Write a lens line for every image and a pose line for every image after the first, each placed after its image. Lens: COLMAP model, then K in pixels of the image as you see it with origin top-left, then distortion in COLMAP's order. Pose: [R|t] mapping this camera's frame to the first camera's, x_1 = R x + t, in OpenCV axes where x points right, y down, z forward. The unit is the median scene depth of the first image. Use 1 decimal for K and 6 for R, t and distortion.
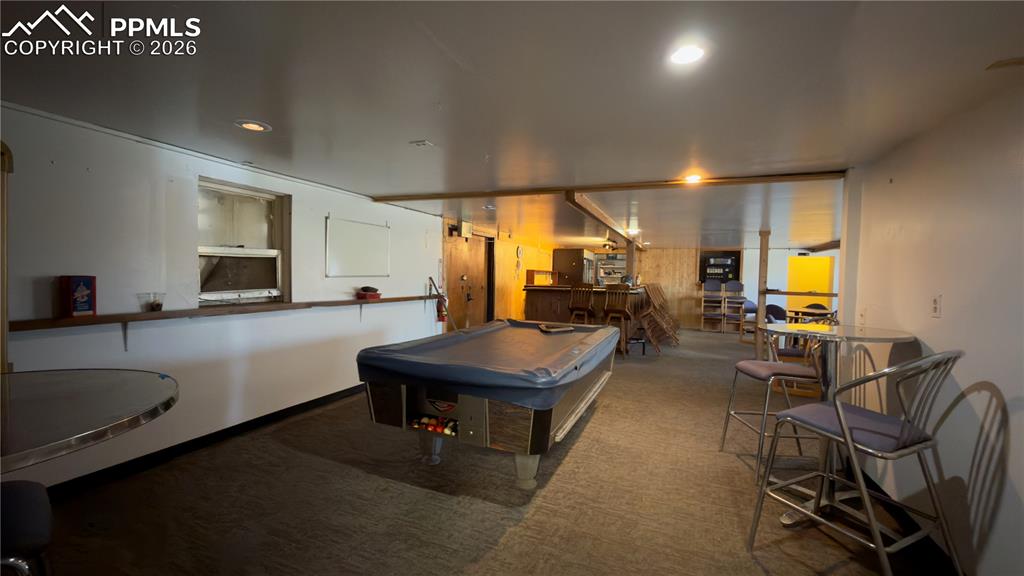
lens RADIAL K [[405.4, 0, 512.0], [0, 405.4, 288.0], [0, 0, 1]] dist [-0.000287, -0.000008]
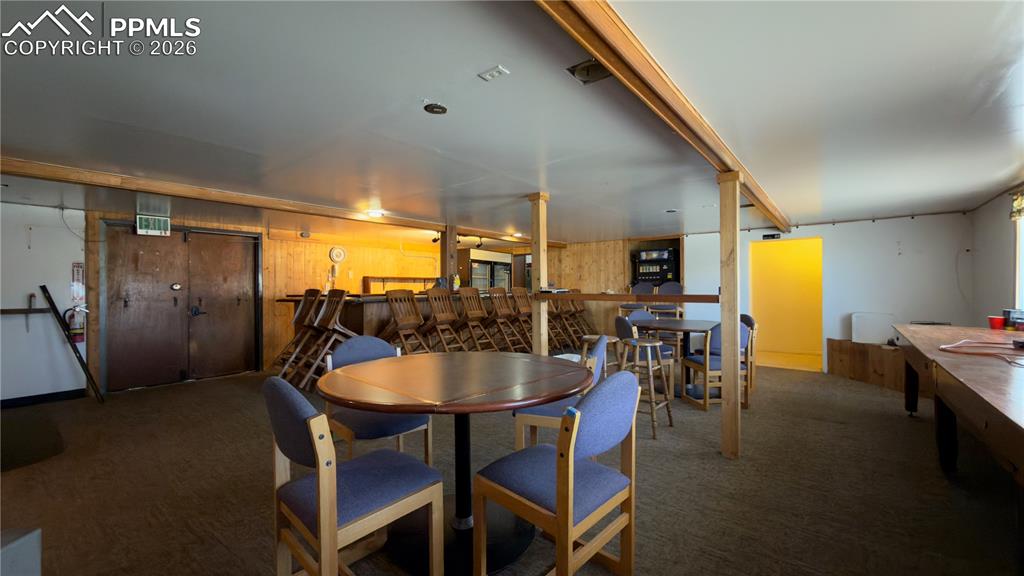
lens RADIAL K [[405.4, 0, 512.0], [0, 405.4, 288.0], [0, 0, 1]] dist [-0.000287, -0.000008]
pose [[0.963585, -0.028776, -0.265851, 0.464837], [0.019439, 0.999100, -0.037690, 0.011930], [0.266696, 0.031149, 0.963277, 0.267744]]
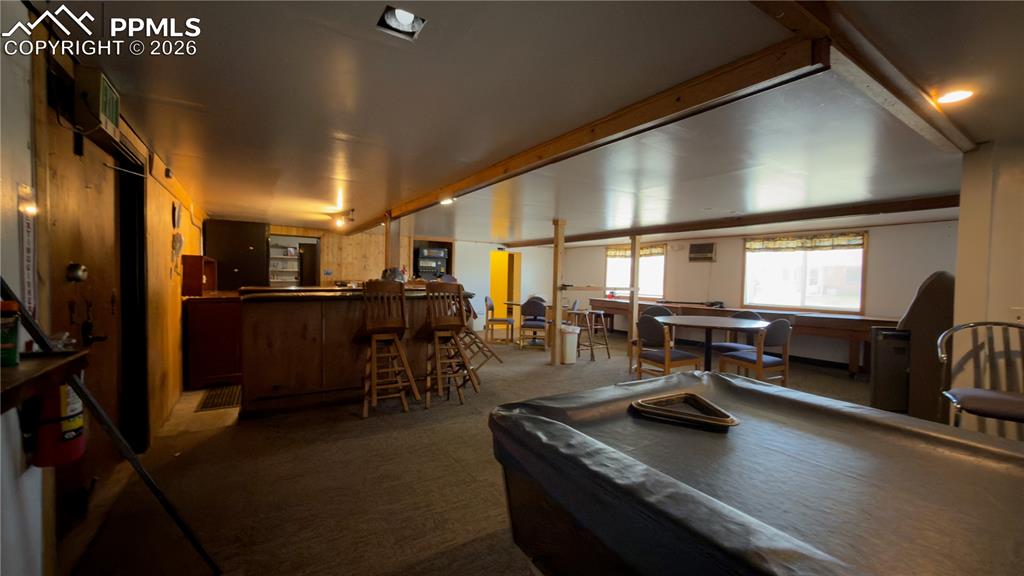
lens RADIAL K [[405.4, 0, 512.0], [0, 405.4, 288.0], [0, 0, 1]] dist [-0.000287, -0.000008]
pose [[0.563666, -0.033514, 0.825323, -0.119350], [0.021544, 0.999433, 0.025870, -0.009323], [-0.825722, 0.003199, 0.564069, 0.366797]]
